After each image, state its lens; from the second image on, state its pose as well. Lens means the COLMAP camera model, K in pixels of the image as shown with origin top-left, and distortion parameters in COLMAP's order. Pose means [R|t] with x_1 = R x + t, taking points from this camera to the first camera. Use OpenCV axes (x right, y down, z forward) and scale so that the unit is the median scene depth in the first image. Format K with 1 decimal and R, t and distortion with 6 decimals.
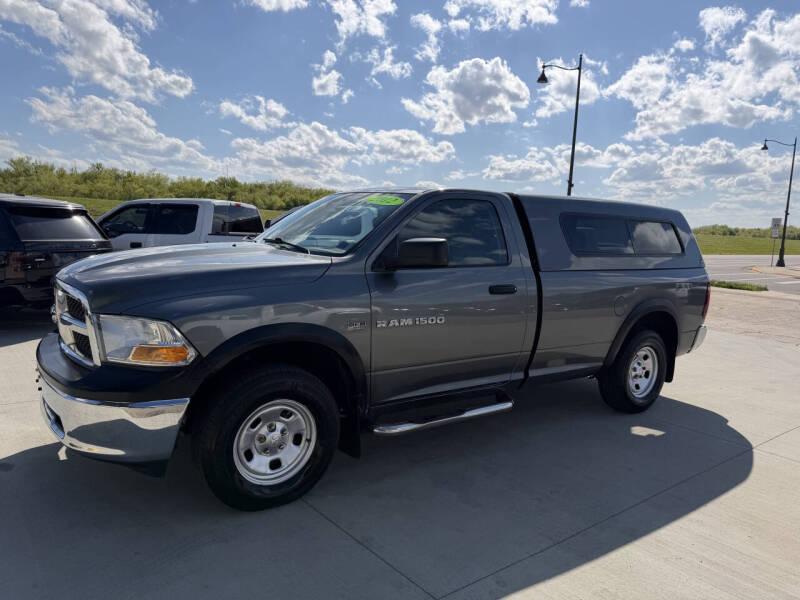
lens RADIAL K [[573.0, 0, 409.7], [0, 573.0, 309.9], [0, 0, 1]] dist [0.041930, -0.052899]
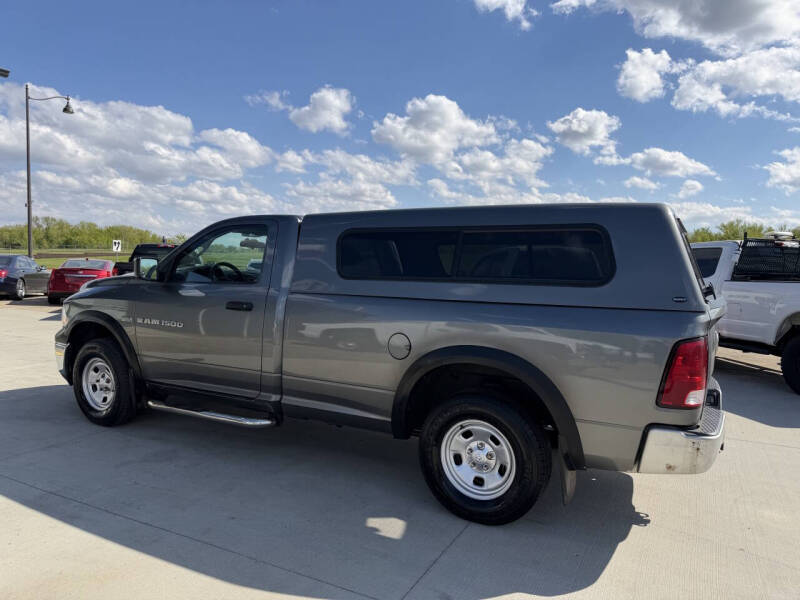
lens RADIAL K [[573.0, 0, 397.5], [0, 573.0, 304.5], [0, 0, 1]] dist [0.041930, -0.052899]
pose [[0.405207, 0.024979, -0.913884, 0.905190], [-0.129108, 0.991172, -0.030154, -0.031712], [0.905063, 0.130208, 0.404855, 0.598424]]
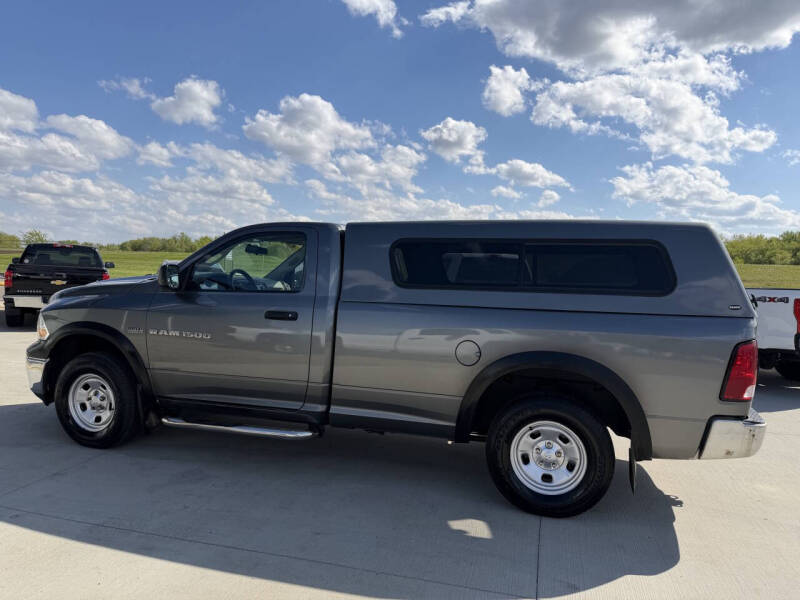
lens RADIAL K [[573.0, 0, 402.7], [0, 573.0, 305.1], [0, 0, 1]] dist [0.041930, -0.052899]
pose [[0.597401, 0.019241, -0.801712, 0.808909], [-0.110882, 0.992092, -0.058814, -0.013109], [0.794240, 0.124031, 0.594810, 0.399040]]
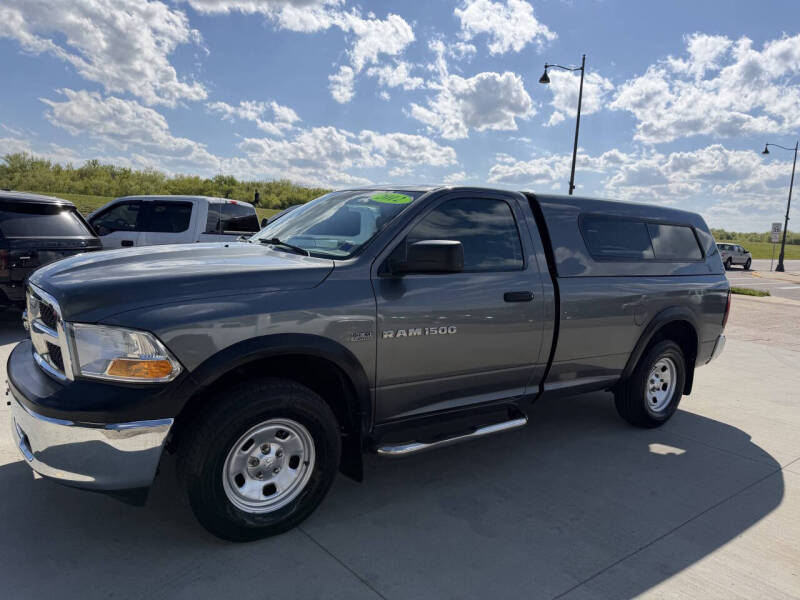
lens RADIAL K [[570.6, 0, 406.4], [0, 570.6, 314.4], [0, 0, 1]] dist [0.040547, -0.041599]
pose [[0.999941, 0.010747, 0.001764, -0.013519], [-0.010759, 0.999917, 0.007028, -0.008489], [-0.001688, -0.007047, 0.999974, 0.058998]]
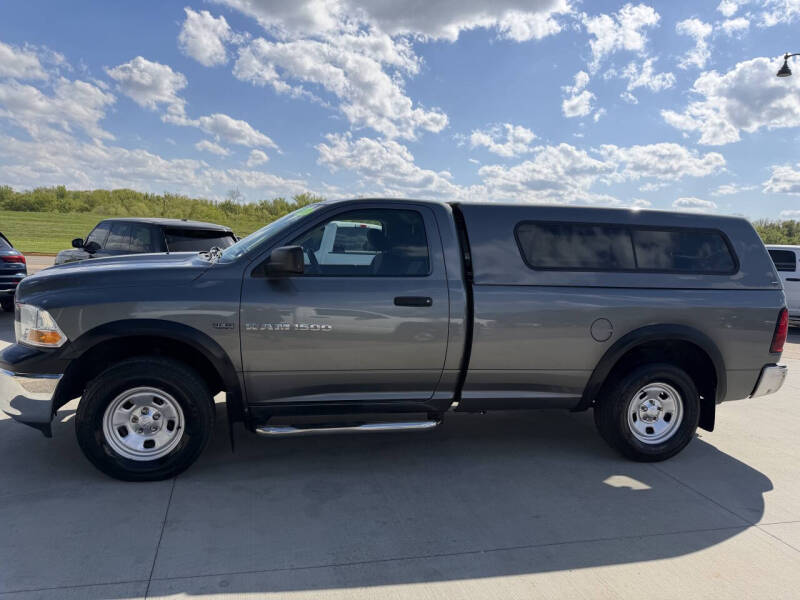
lens RADIAL K [[573.0, 0, 405.0], [0, 573.0, 301.9], [0, 0, 1]] dist [0.041930, -0.052899]
pose [[0.909329, 0.034267, -0.414664, 0.393719], [-0.055879, 0.997632, -0.040095, 0.002566], [0.412308, 0.059630, 0.909091, 0.086446]]
